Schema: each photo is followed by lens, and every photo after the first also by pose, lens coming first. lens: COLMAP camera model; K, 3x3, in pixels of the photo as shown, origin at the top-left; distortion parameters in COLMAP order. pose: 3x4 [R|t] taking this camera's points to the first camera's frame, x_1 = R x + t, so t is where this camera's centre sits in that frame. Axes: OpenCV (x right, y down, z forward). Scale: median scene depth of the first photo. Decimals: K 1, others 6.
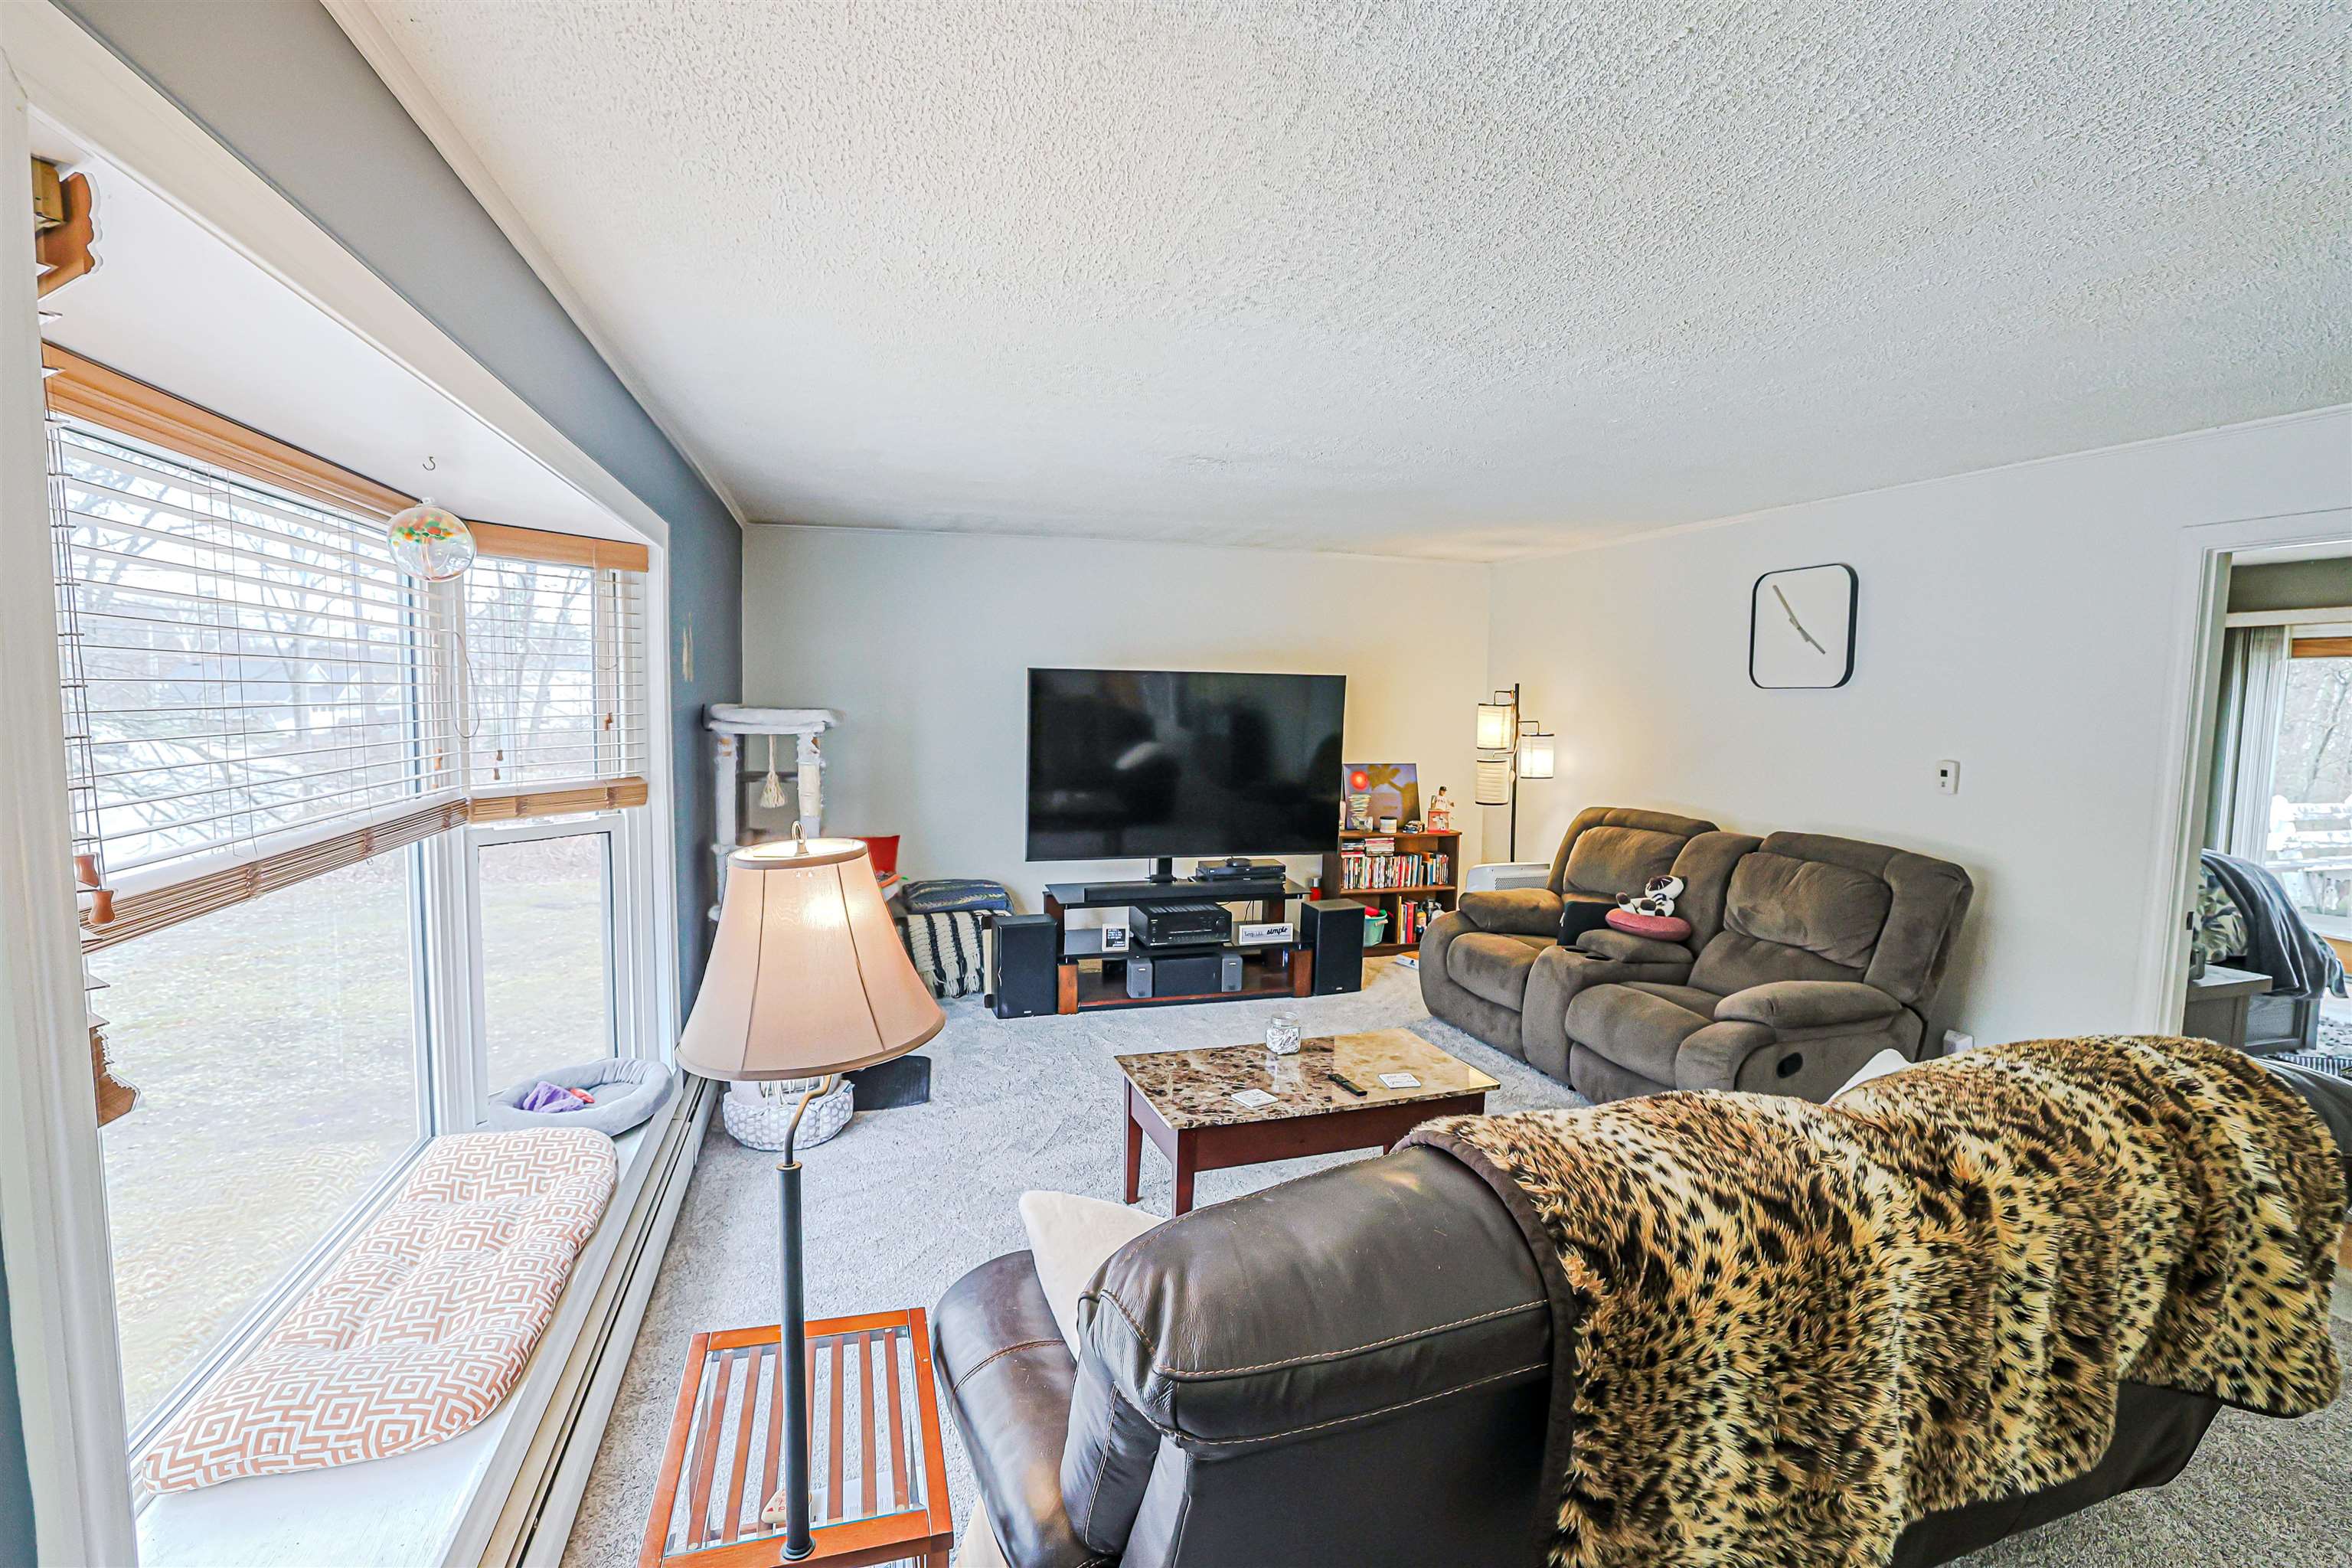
lens RADIAL K [[1089.0, 0, 1166.8], [0, 1089.0, 791.4], [0, 0, 1]] dist [-0.049995, 0.017736]
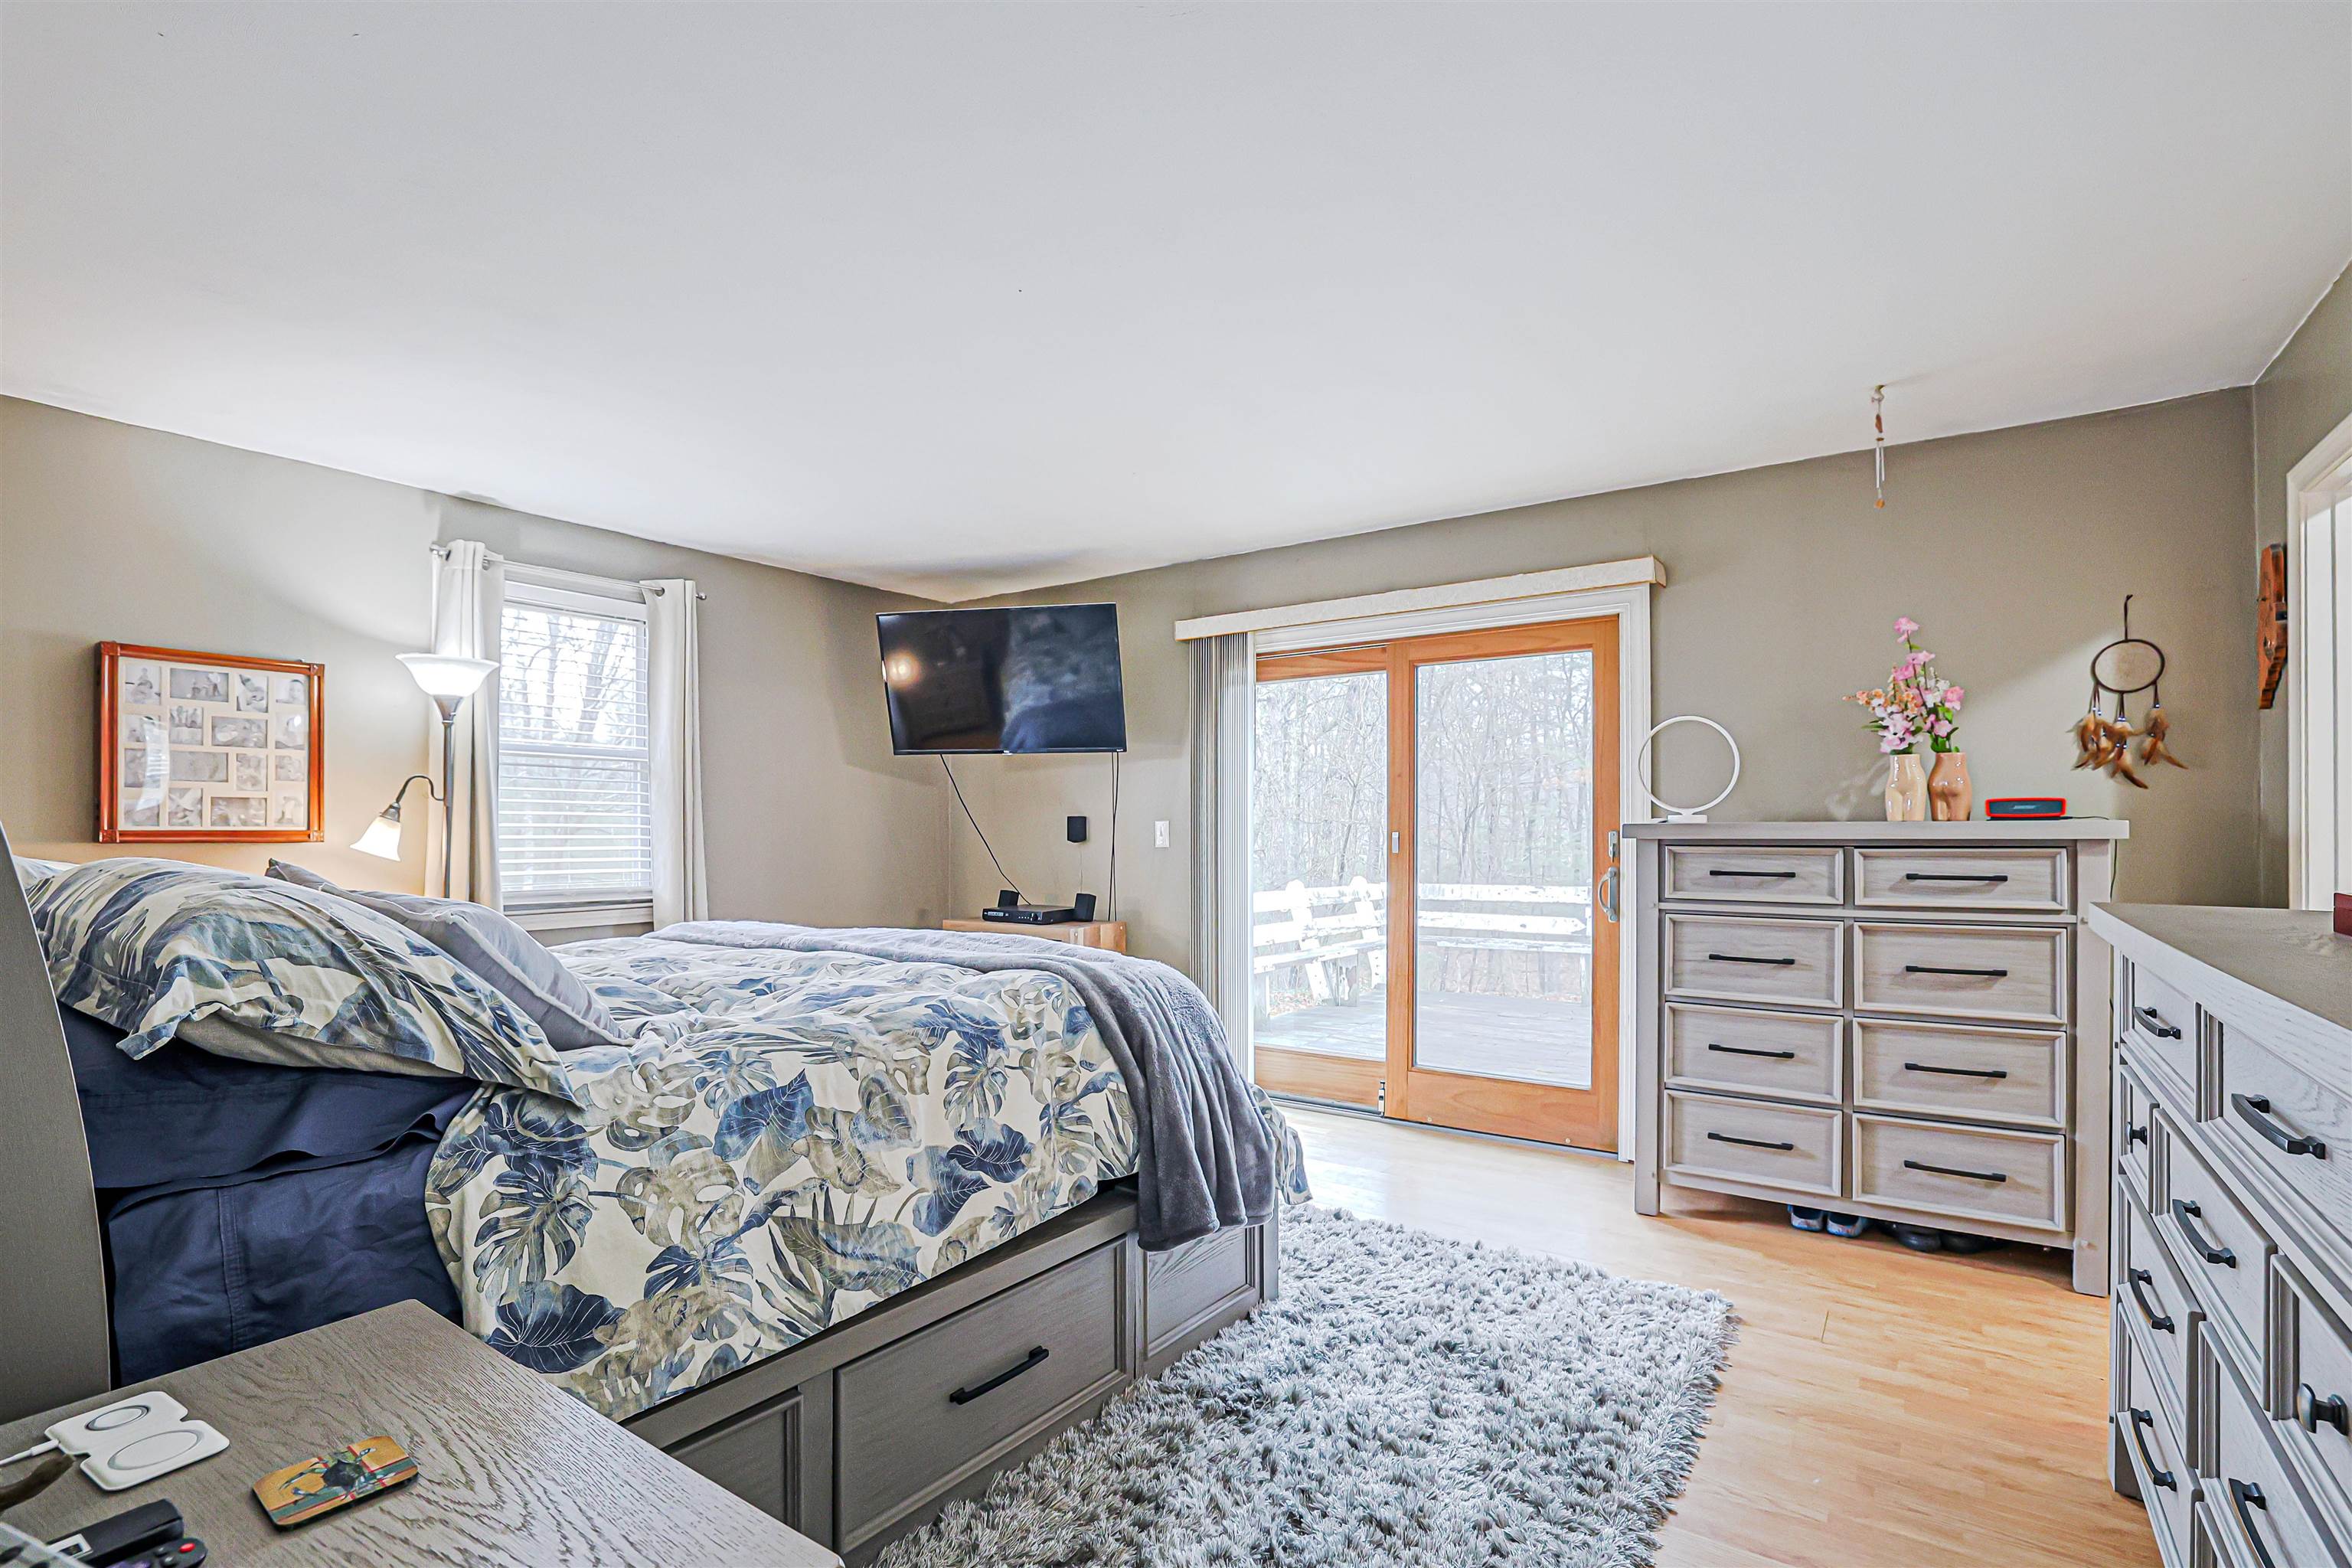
lens RADIAL K [[1095.8, 0, 1228.0], [0, 1095.8, 806.1], [0, 0, 1]] dist [-0.050313, 0.000014]
pose [[0.760132, 0.008631, 0.649711, 0.702873], [0.065416, 0.993815, -0.089736, 0.038175], [-0.646467, 0.110713, 0.754866, 0.561681]]
